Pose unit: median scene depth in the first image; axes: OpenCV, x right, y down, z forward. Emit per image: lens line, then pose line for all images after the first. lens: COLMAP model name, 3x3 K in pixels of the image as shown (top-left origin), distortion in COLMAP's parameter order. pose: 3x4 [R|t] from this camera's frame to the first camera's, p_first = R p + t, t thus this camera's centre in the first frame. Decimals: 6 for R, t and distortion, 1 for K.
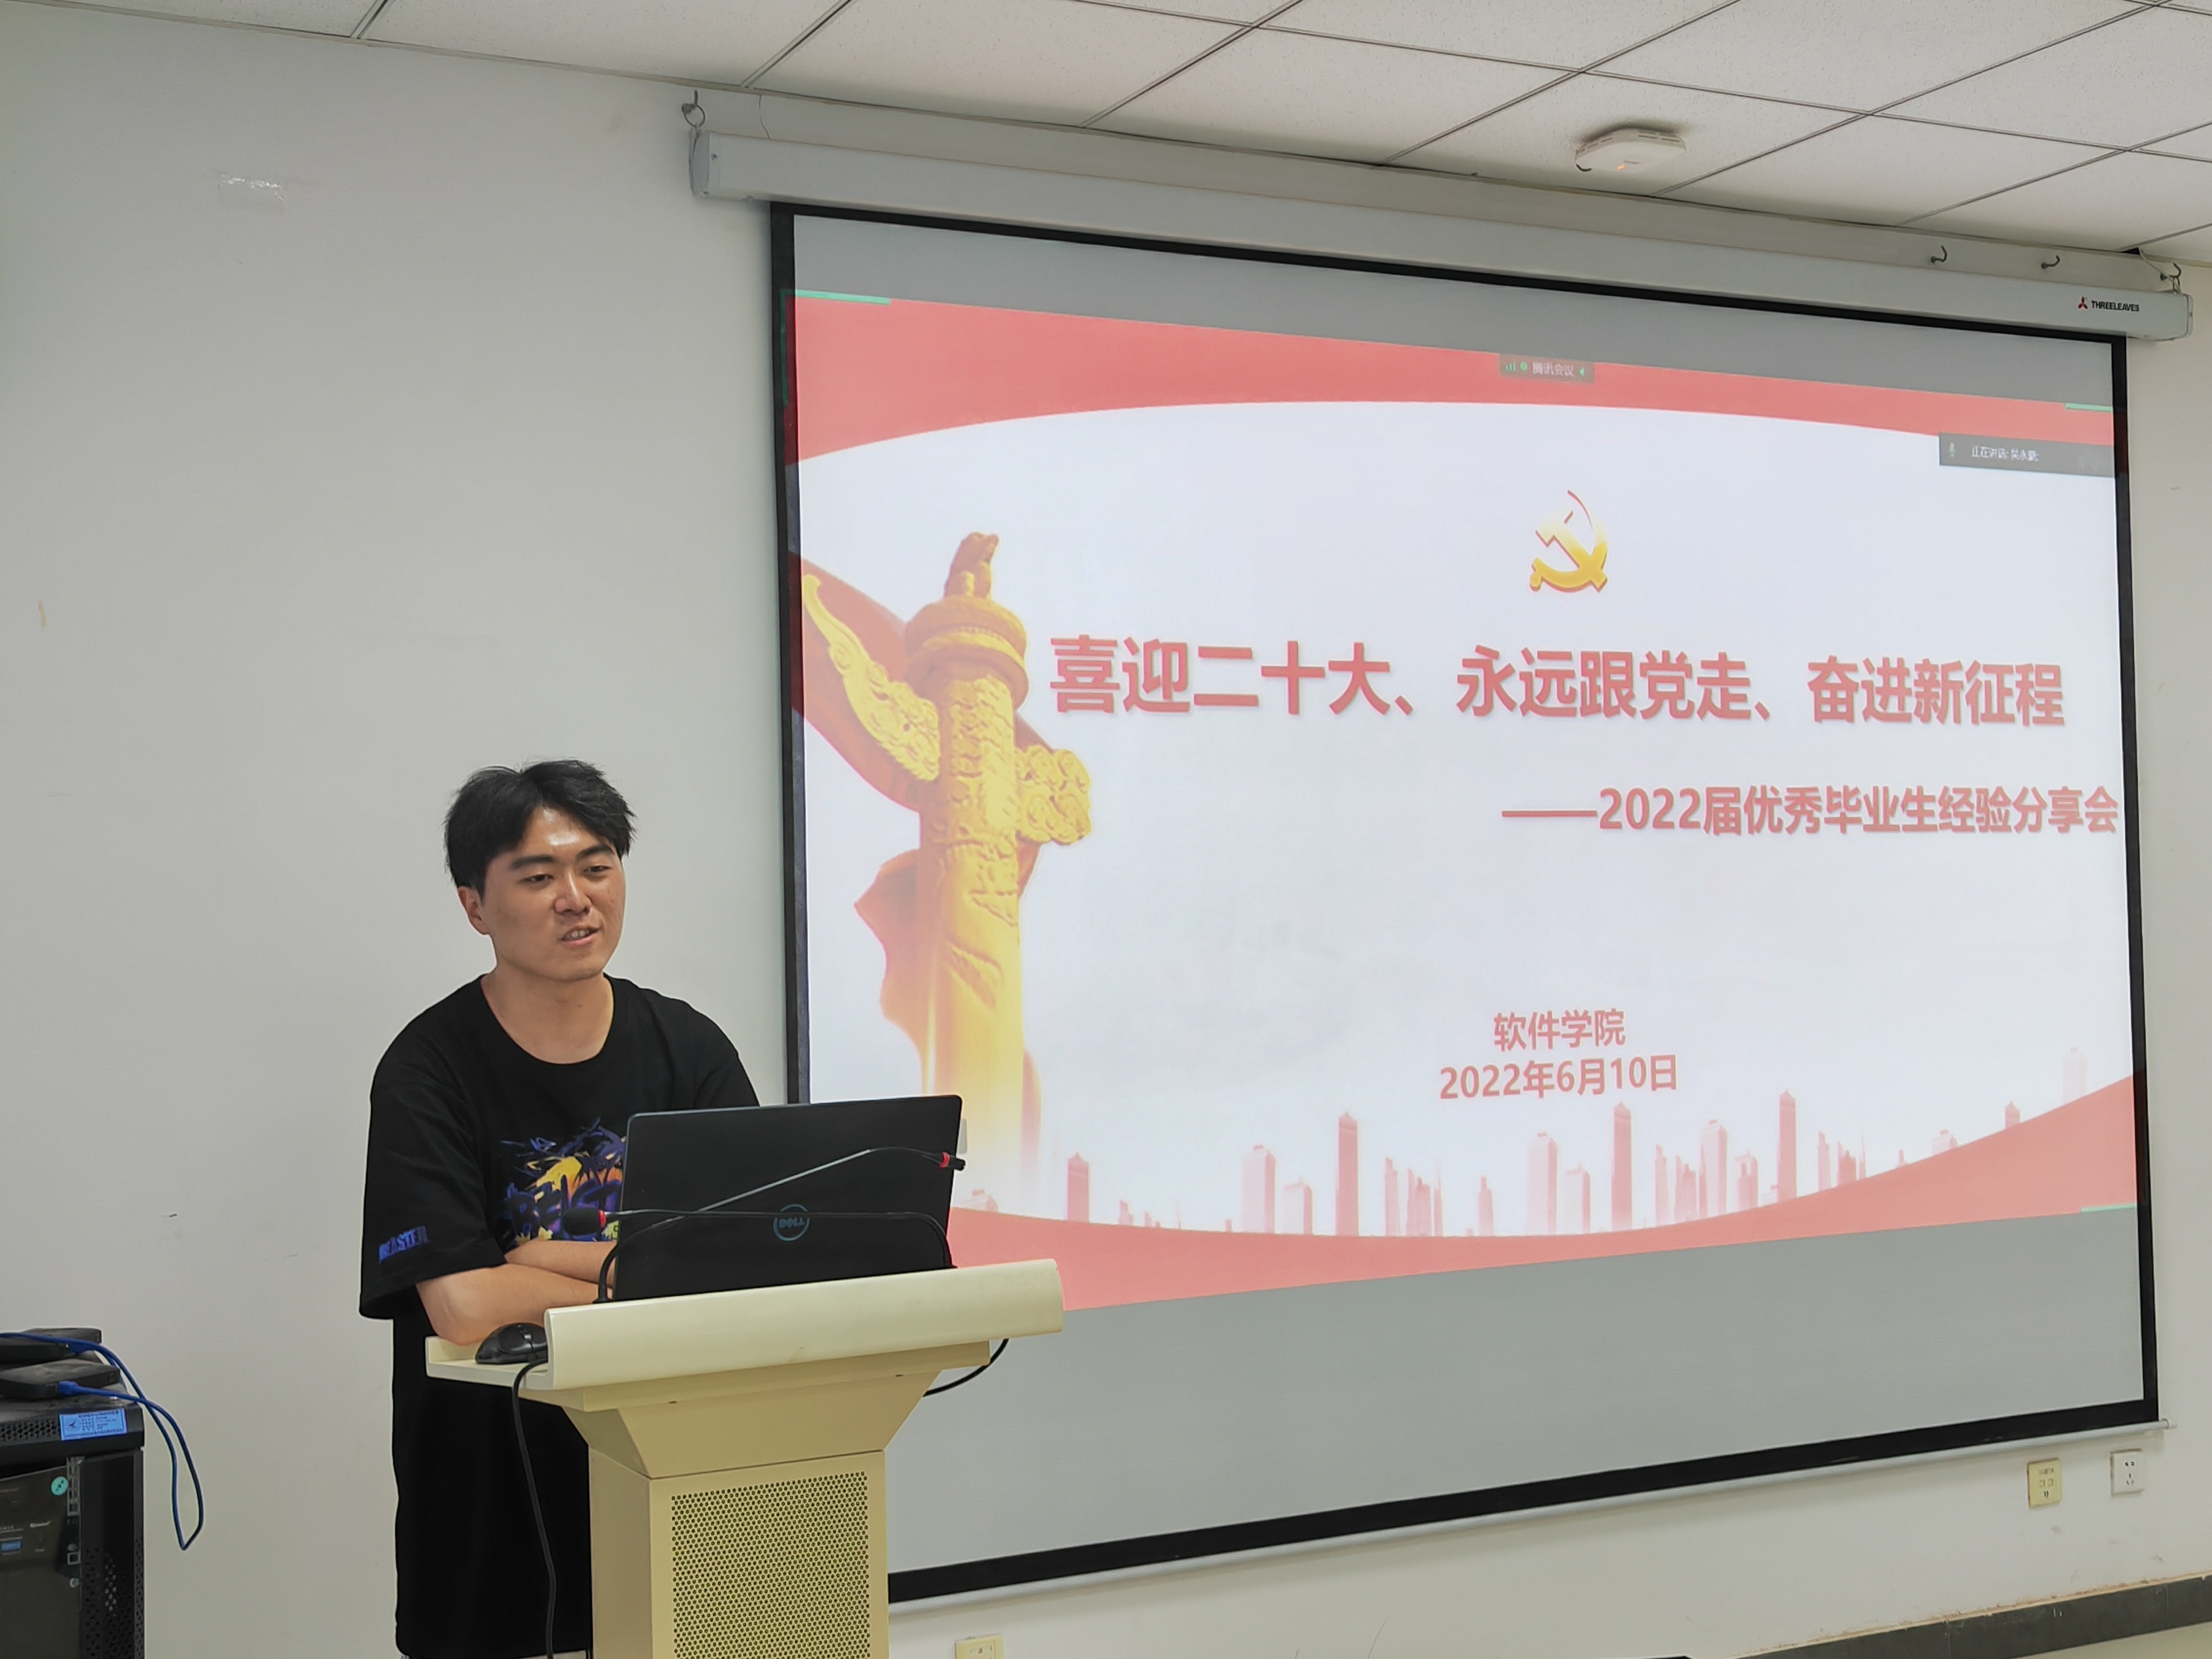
lens RADIAL K [[2711.4, 0, 1112.5], [0, 2711.4, 835.1], [0, 0, 1]] dist [0.023354, 0.036061]
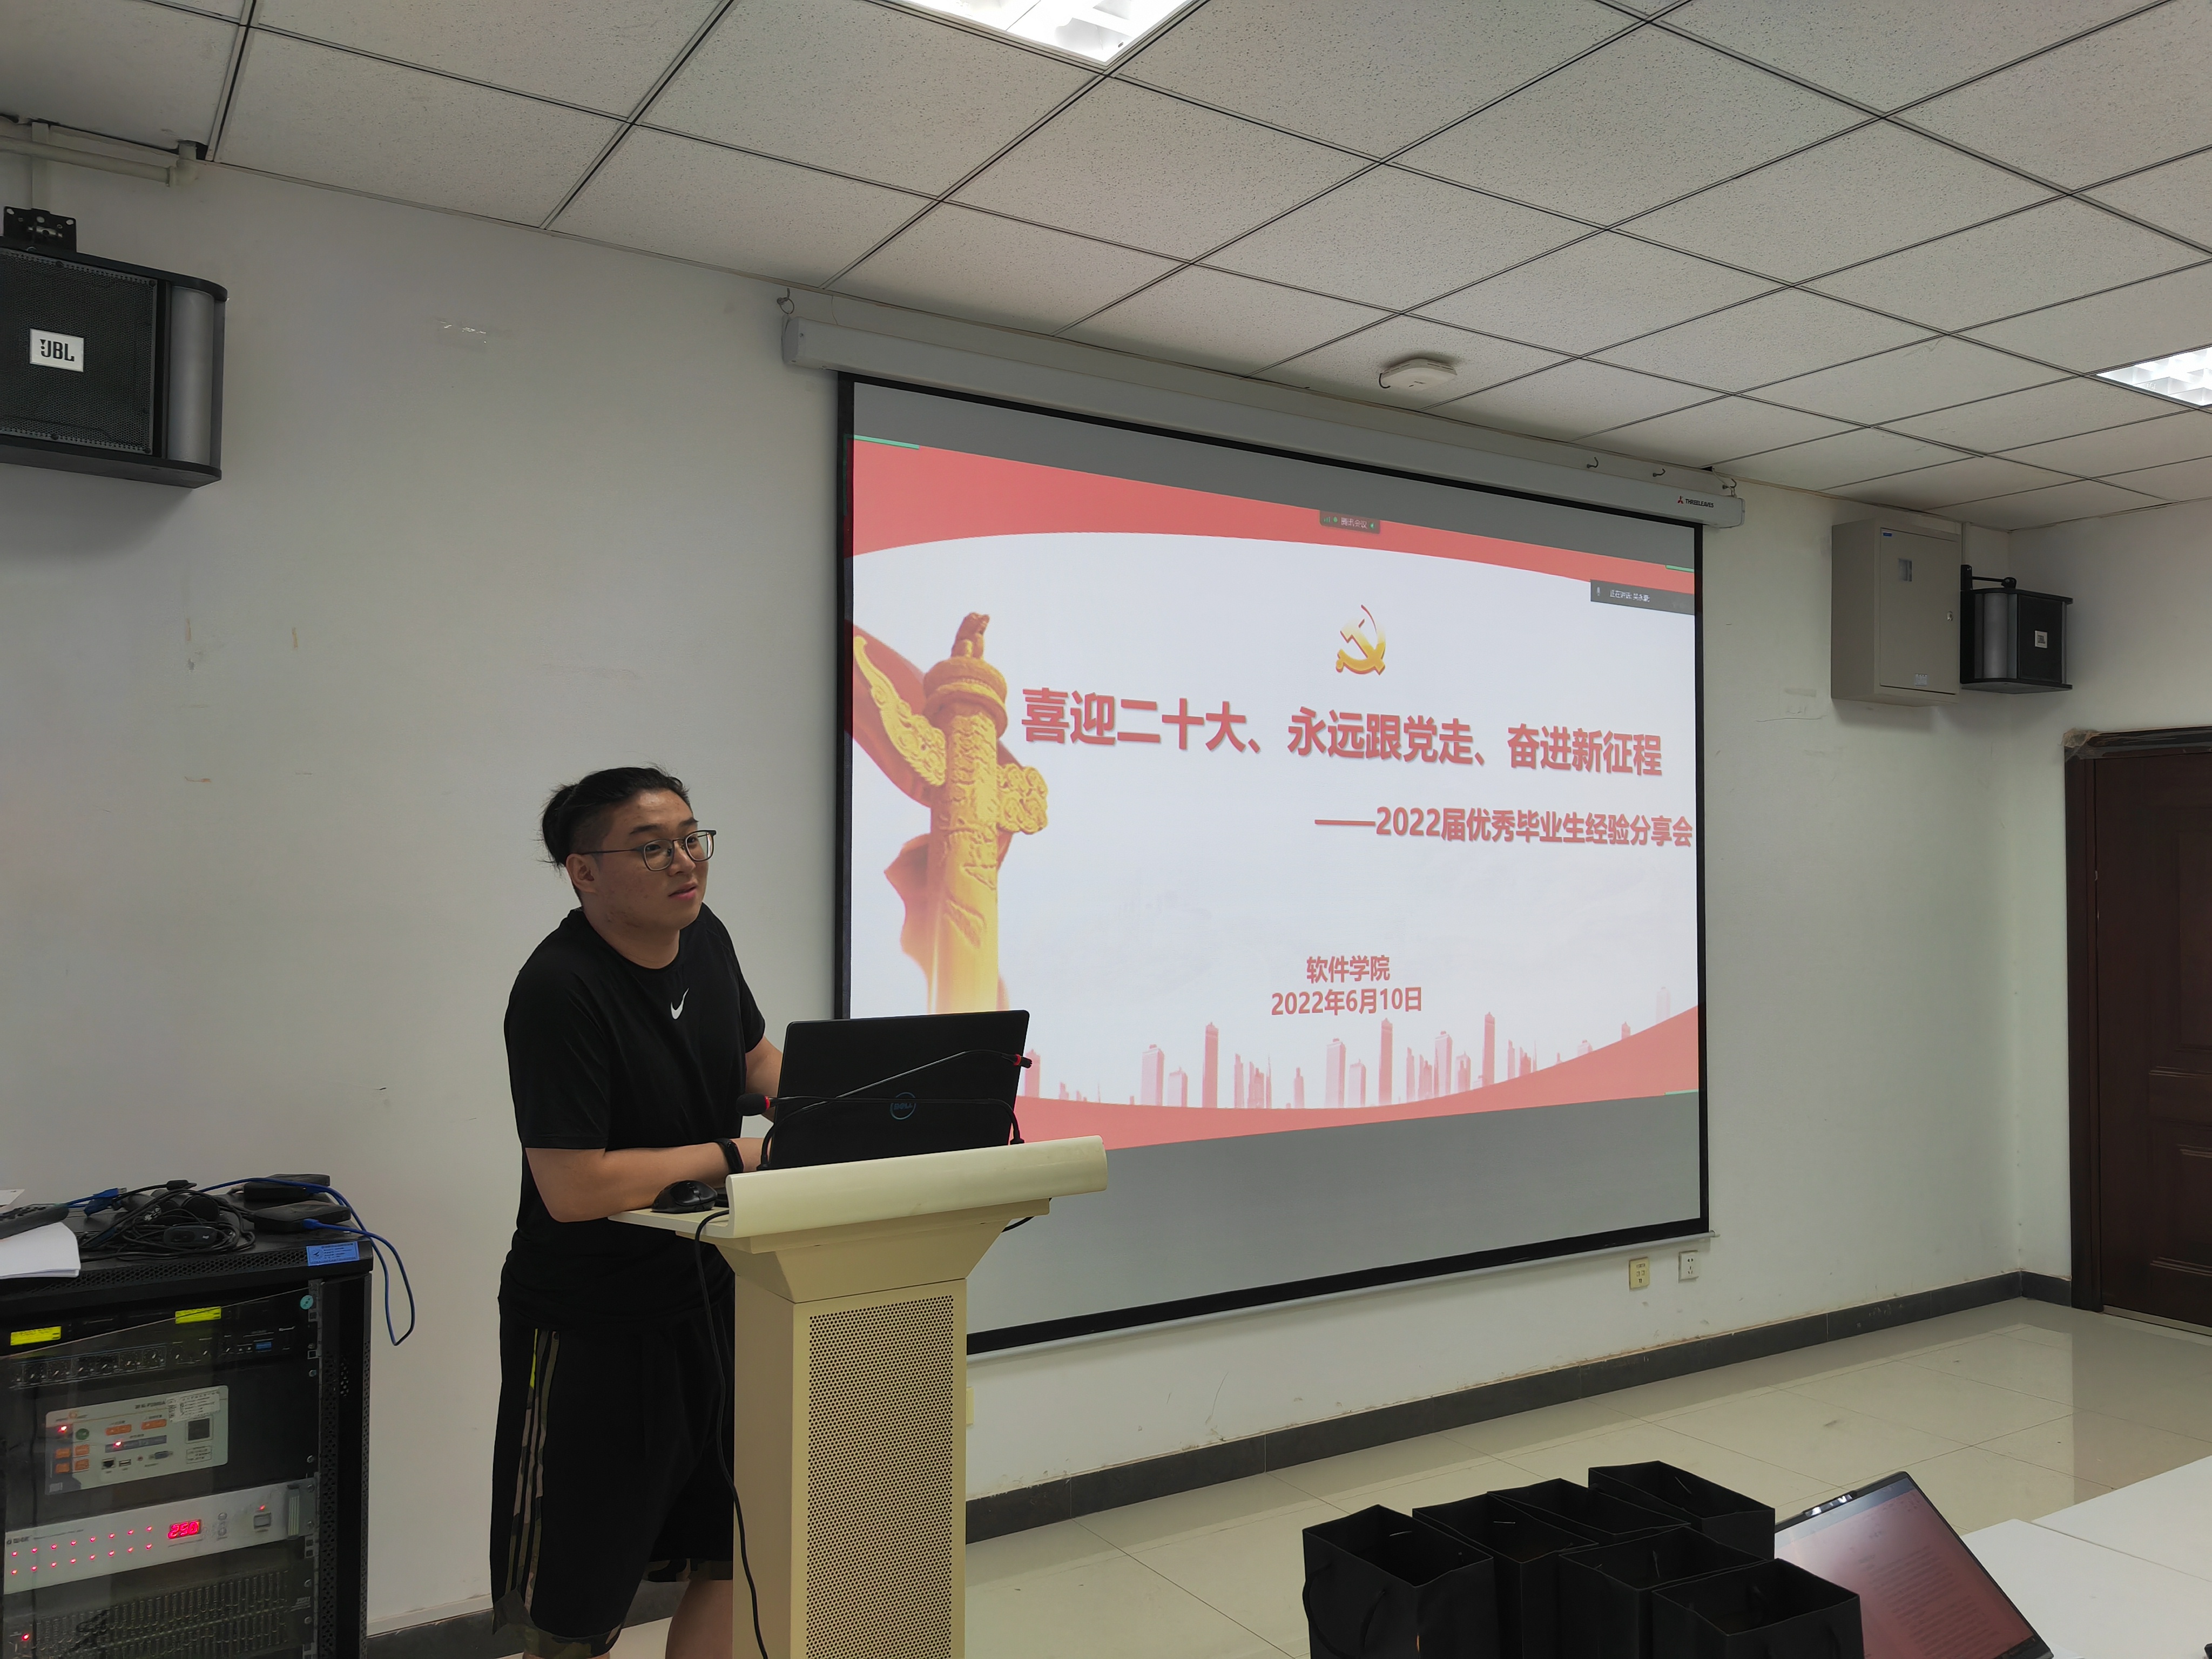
lens RADIAL K [[1683.5, 0, 1113.2], [0, 1683.5, 832.4], [0, 0, 1]] dist [0.038181, -0.035388]
pose [[0.994302, 0.026996, 0.103126, -0.061790], [-0.026319, 0.999622, -0.007927, 0.008329], [-0.103301, 0.005168, 0.994637, 0.104559]]
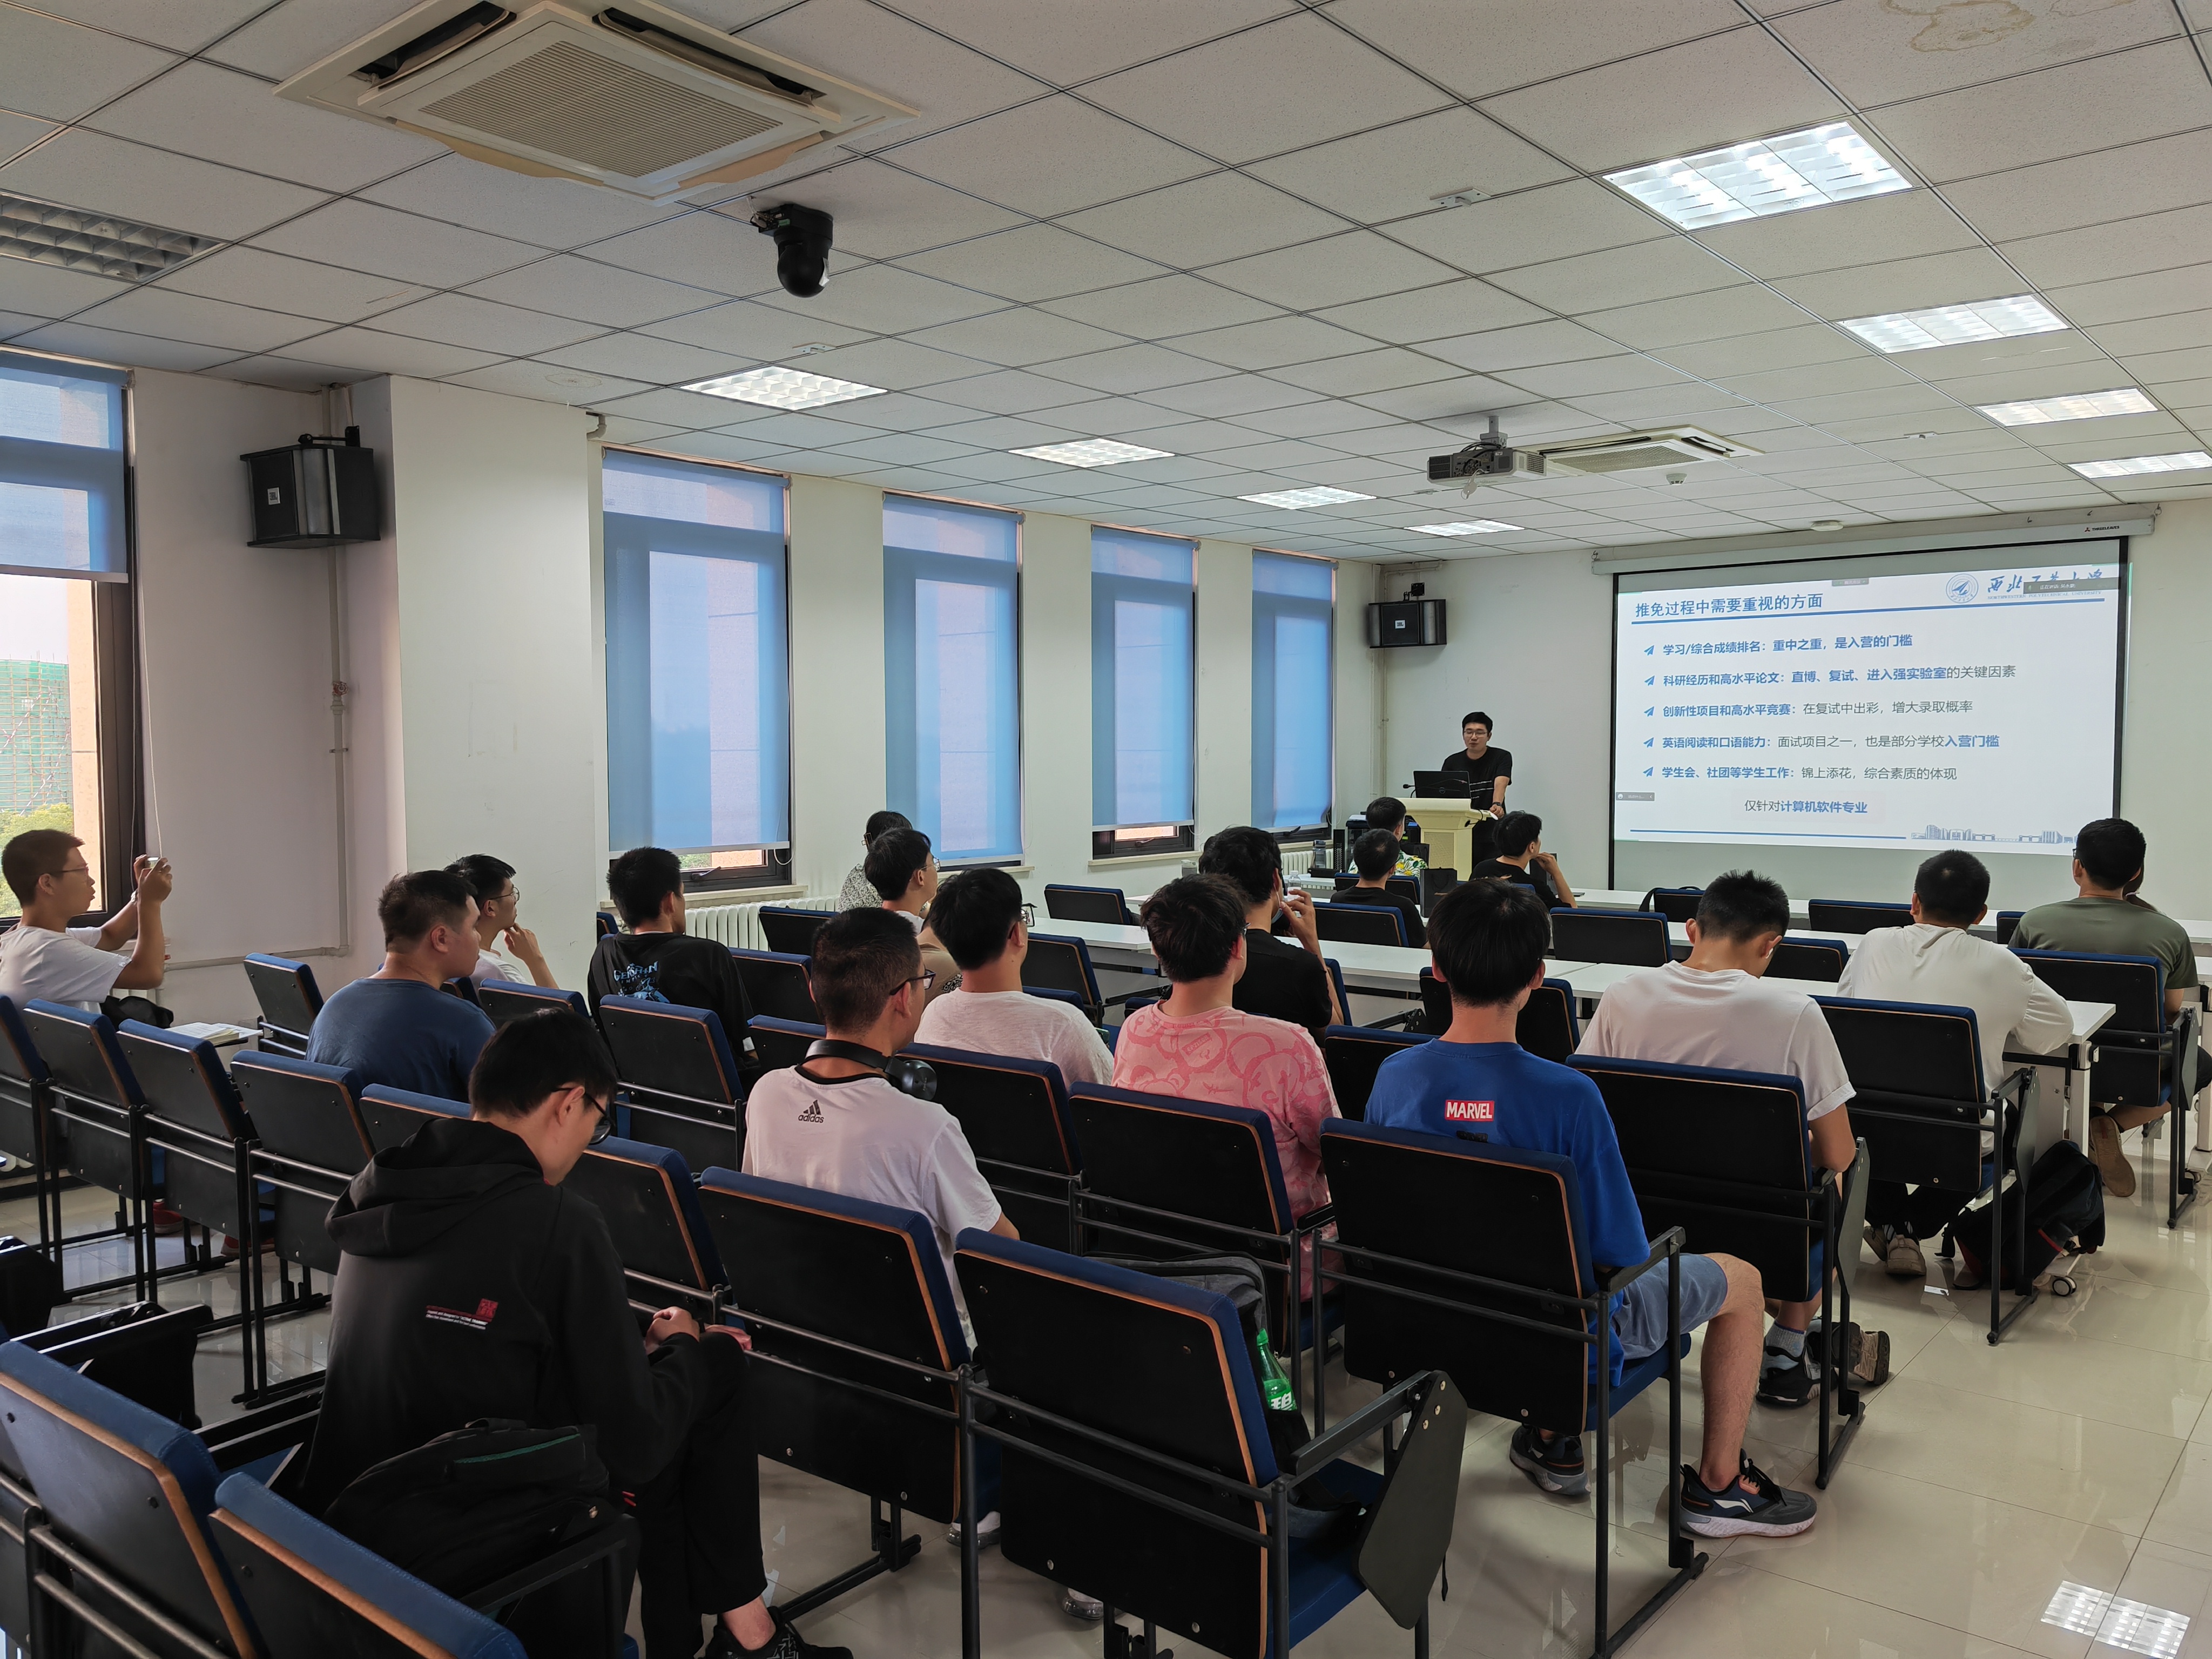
lens RADIAL K [[1683.5, 0, 1113.2], [0, 1683.5, 832.4], [0, 0, 1]] dist [0.038181, -0.035388]
pose [[0.398549, 0.068231, -0.914606, 1.821940], [0.011887, 0.996761, 0.079540, -0.043310], [0.917070, -0.042573, 0.396447, -0.710735]]
